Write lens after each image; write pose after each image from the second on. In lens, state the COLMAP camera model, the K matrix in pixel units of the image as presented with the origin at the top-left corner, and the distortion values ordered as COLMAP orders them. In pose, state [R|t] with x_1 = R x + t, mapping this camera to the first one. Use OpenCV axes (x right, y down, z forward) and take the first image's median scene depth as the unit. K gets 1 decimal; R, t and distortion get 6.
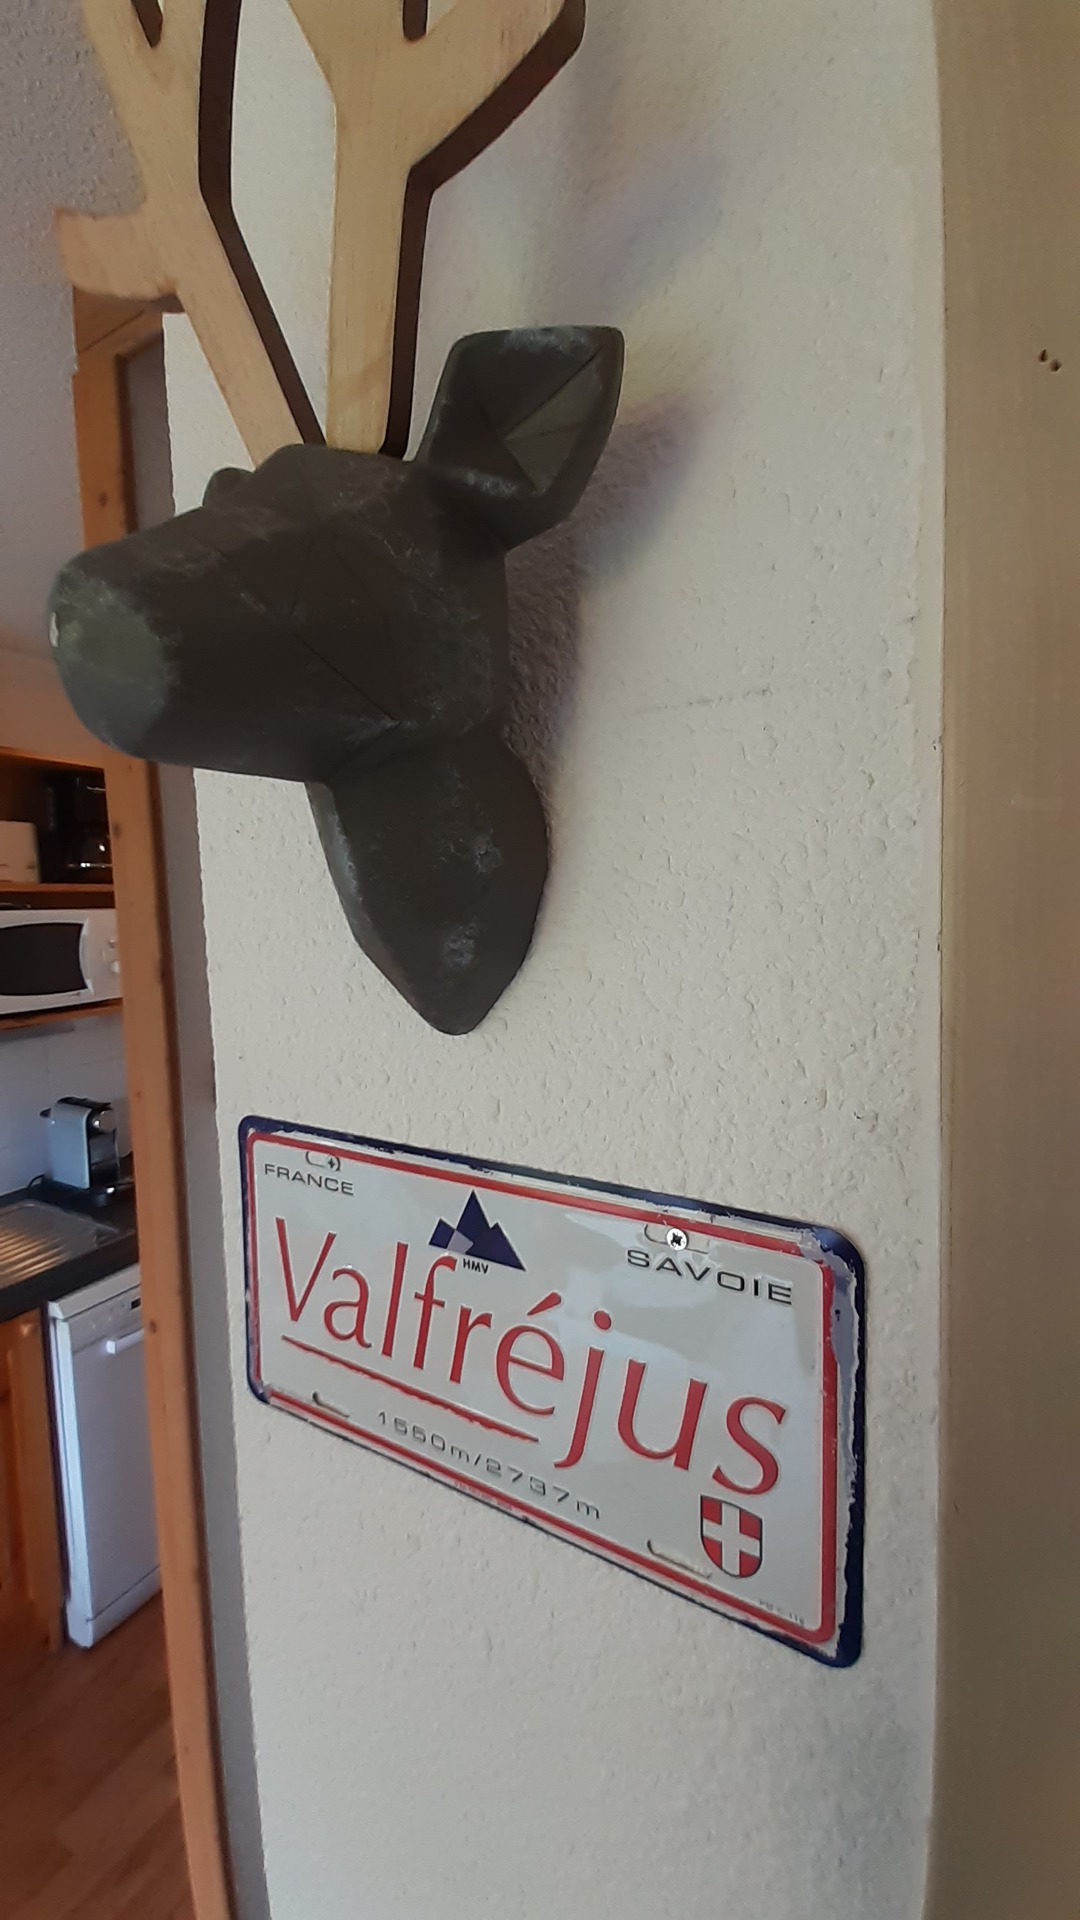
lens RADIAL K [[751.4, 0, 535.4], [0, 751.4, 953.8], [0, 0, 1]] dist [0.021358, -0.016292]
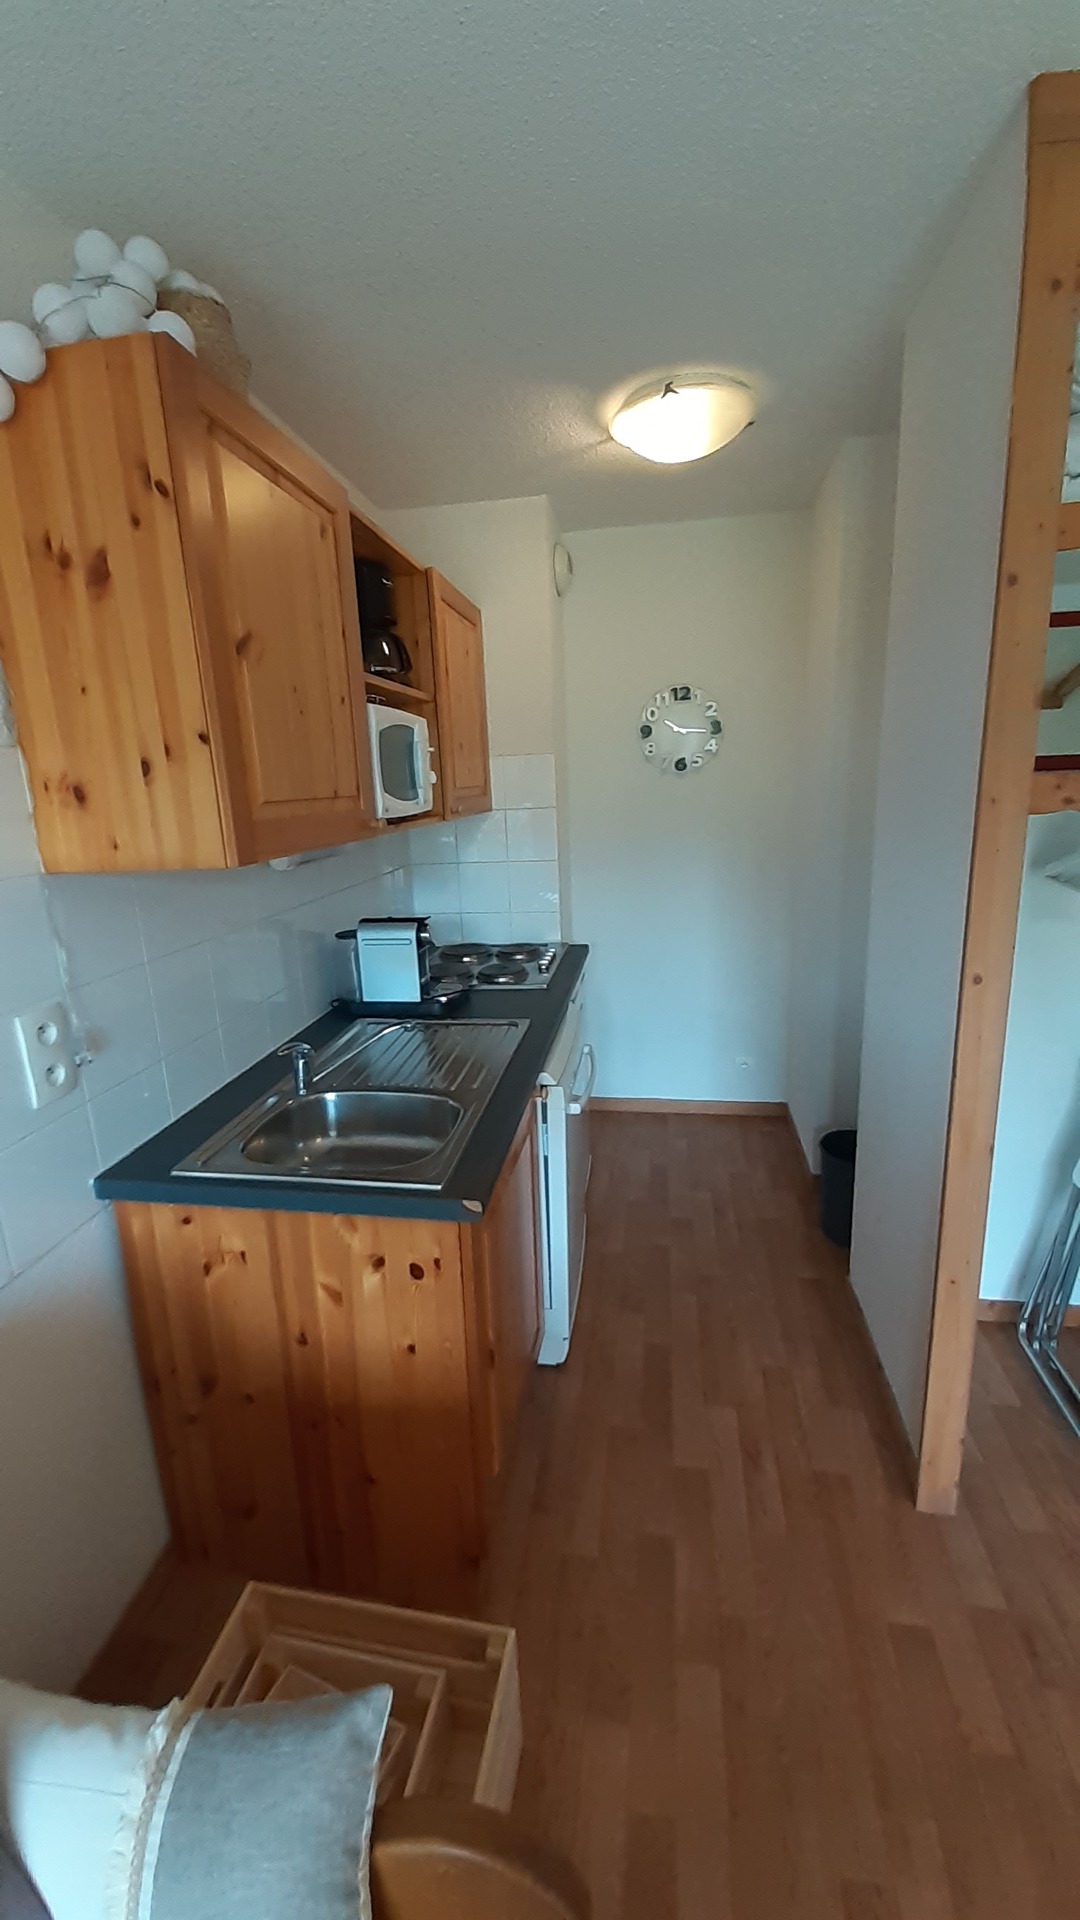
lens RADIAL K [[751.4, 0, 535.4], [0, 751.4, 953.8], [0, 0, 1]] dist [0.021358, -0.016292]
pose [[0.940190, -0.088436, 0.328971, -4.475645], [0.037934, 0.986888, 0.156886, 0.555722], [-0.338532, -0.135023, 0.931217, 0.073551]]
